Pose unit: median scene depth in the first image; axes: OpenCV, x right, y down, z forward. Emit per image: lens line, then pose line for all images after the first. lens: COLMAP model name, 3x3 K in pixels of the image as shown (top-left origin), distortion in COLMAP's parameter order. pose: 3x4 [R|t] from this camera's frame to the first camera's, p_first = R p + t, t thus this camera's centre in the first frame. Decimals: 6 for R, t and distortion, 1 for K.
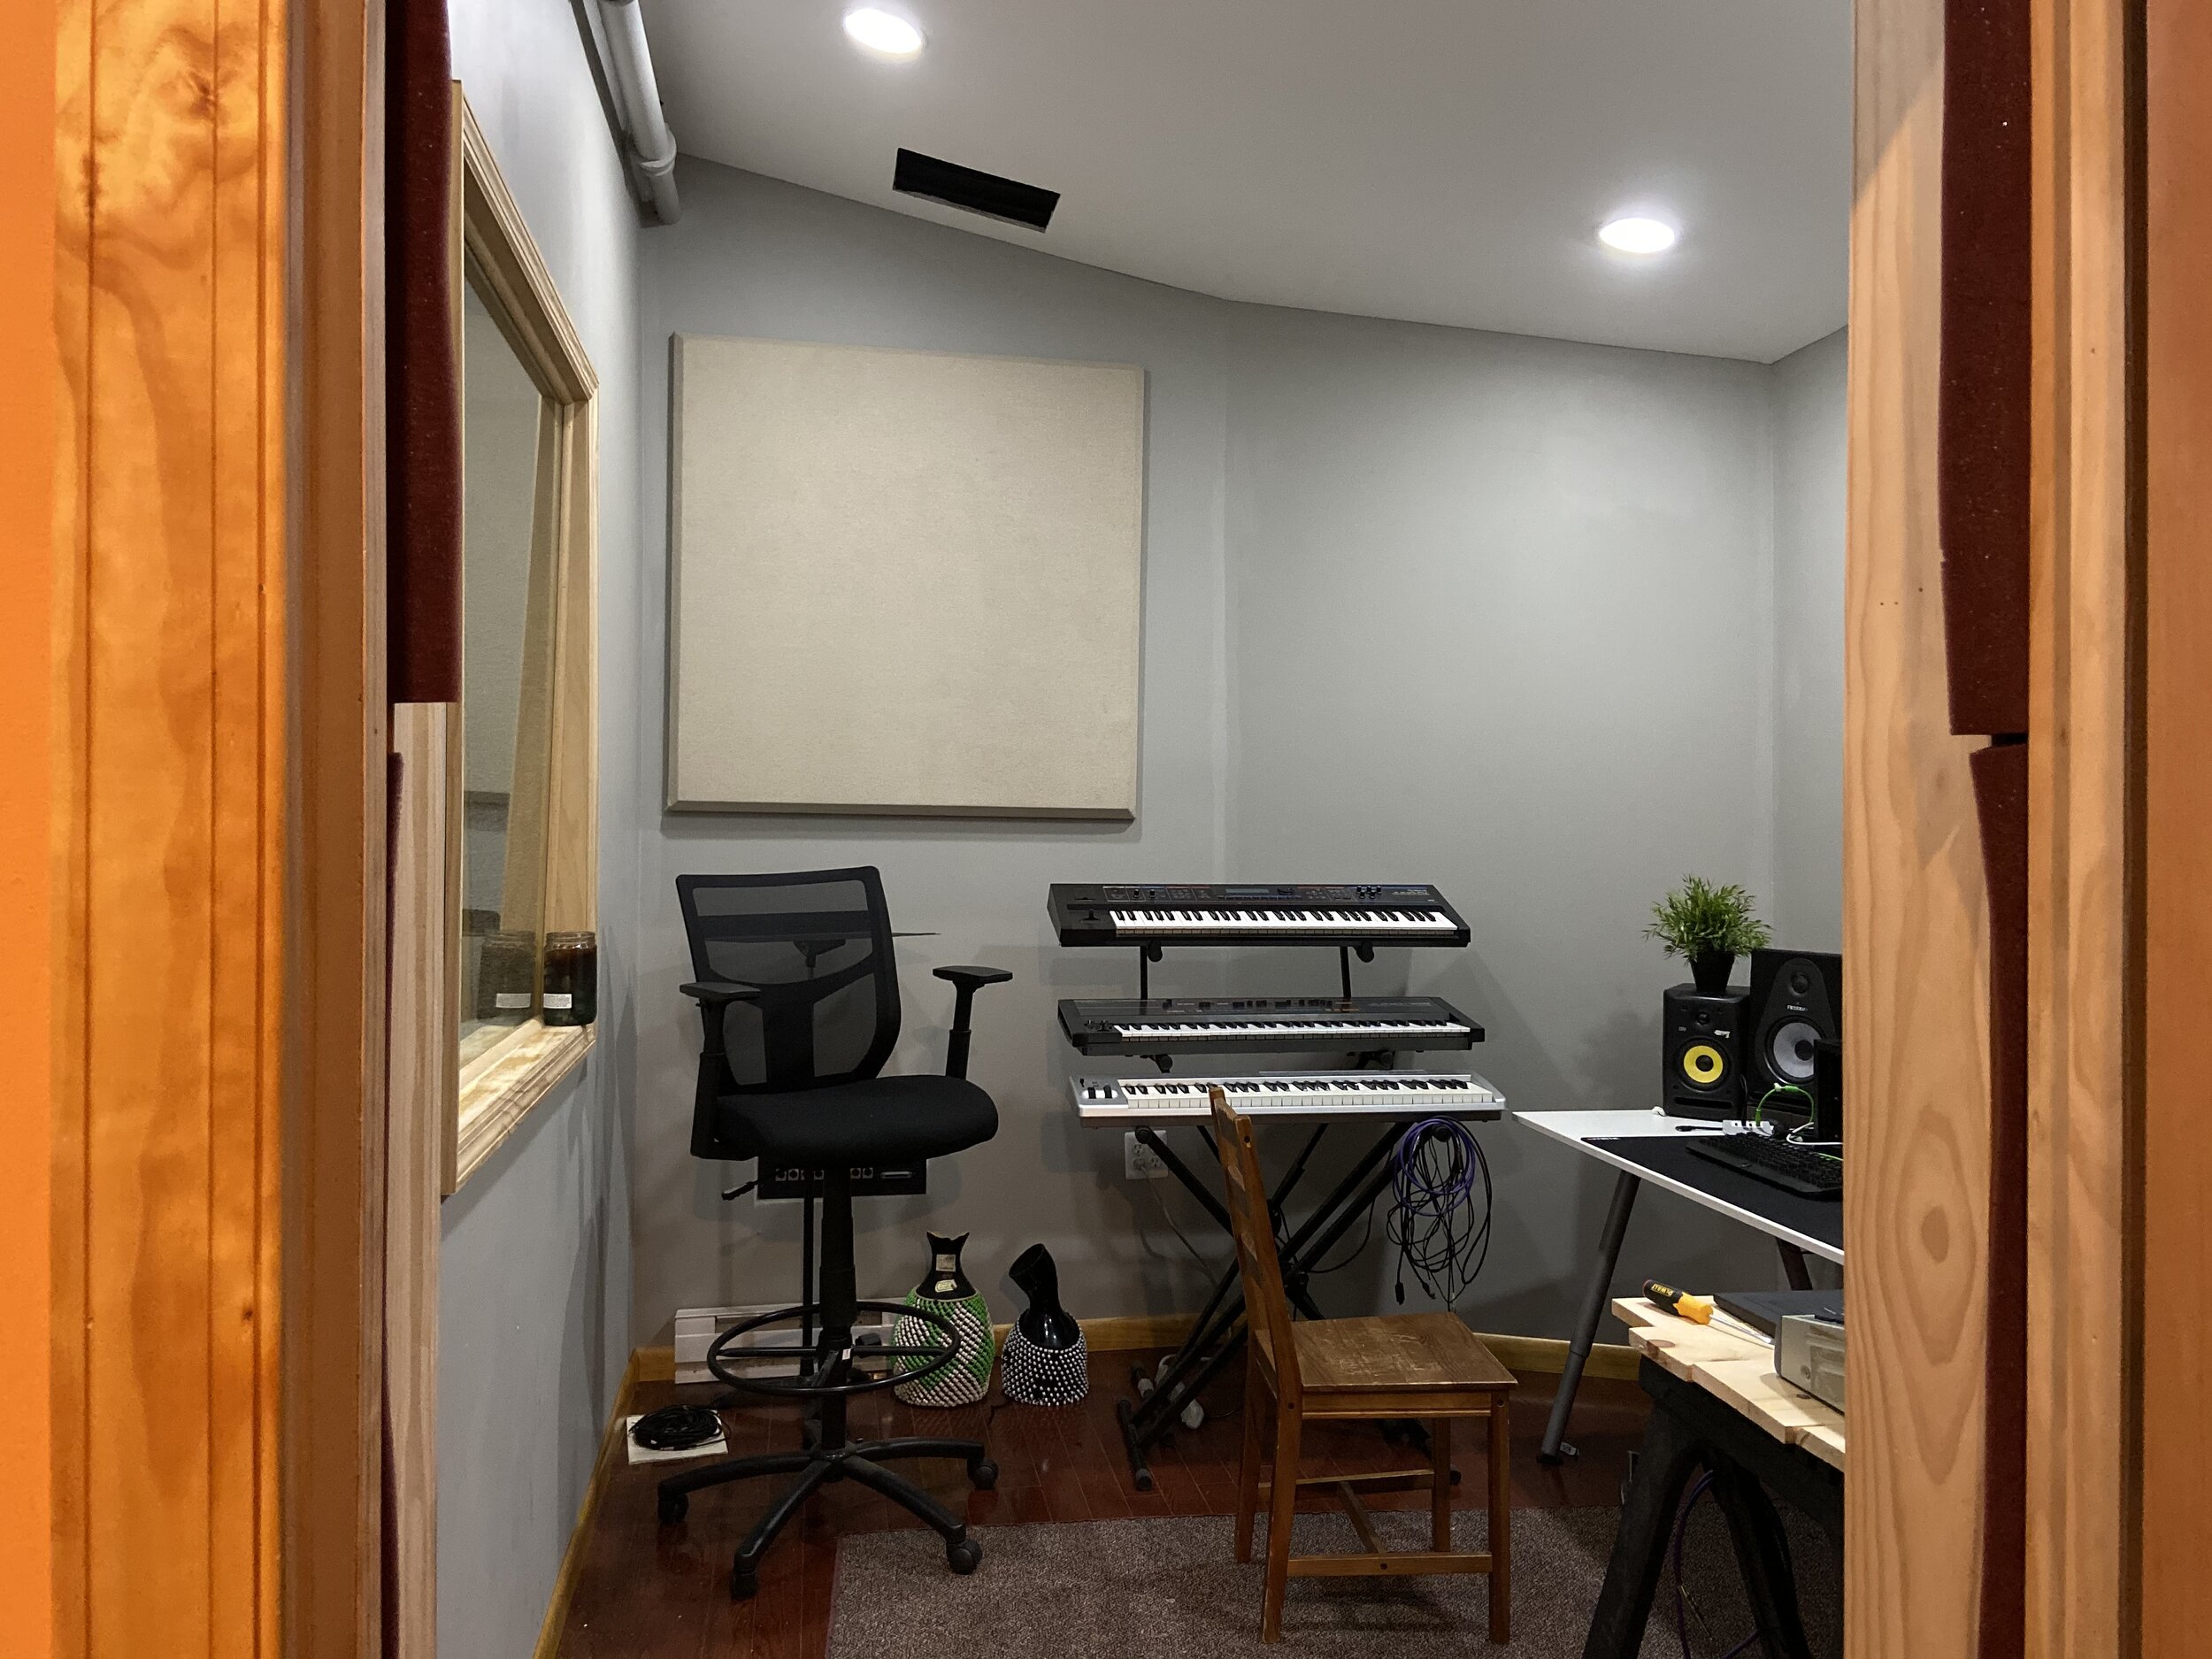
lens RADIAL K [[1664.4, 0, 1108.4], [0, 1664.4, 829.8], [0, 0, 1]] dist [0.066340, -0.078152]
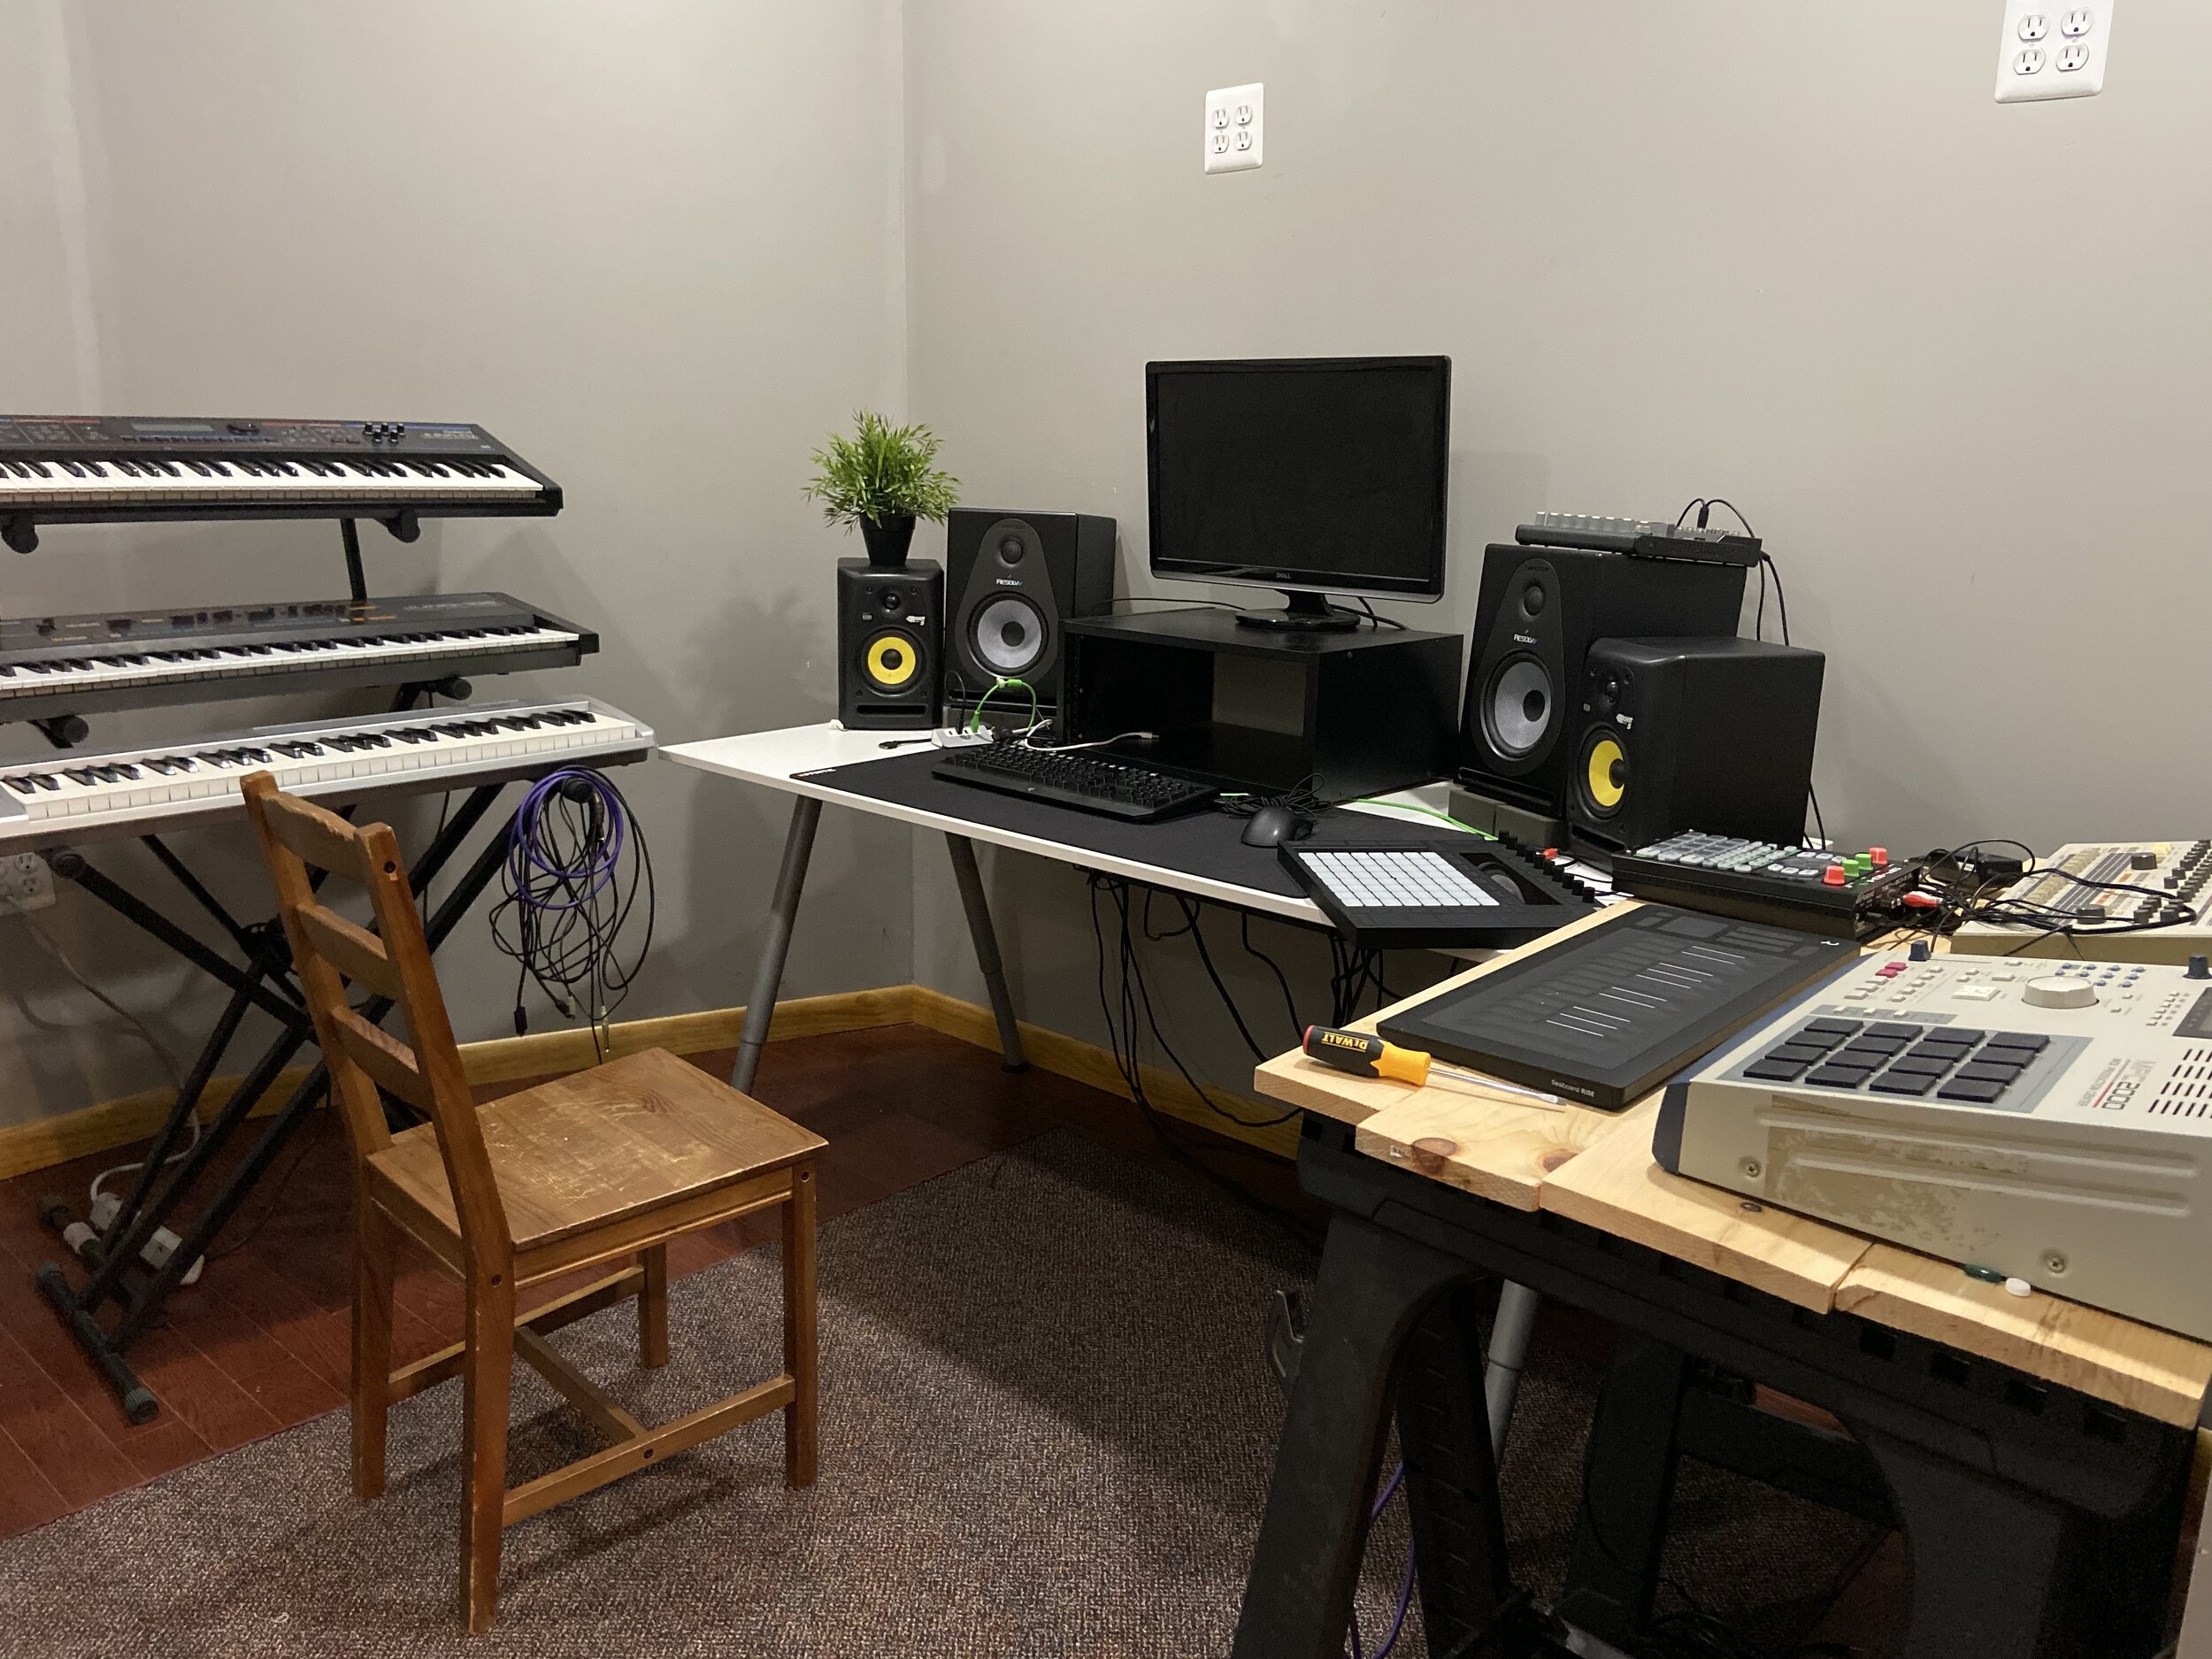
lens RADIAL K [[1664.4, 0, 1123.6], [0, 1664.4, 811.3], [0, 0, 1]] dist [0.066340, -0.078152]
pose [[0.768667, -0.132783, 0.625715, -0.056847], [-0.016406, 0.973802, 0.226805, 0.029986], [-0.639438, -0.184603, 0.746351, 0.336453]]
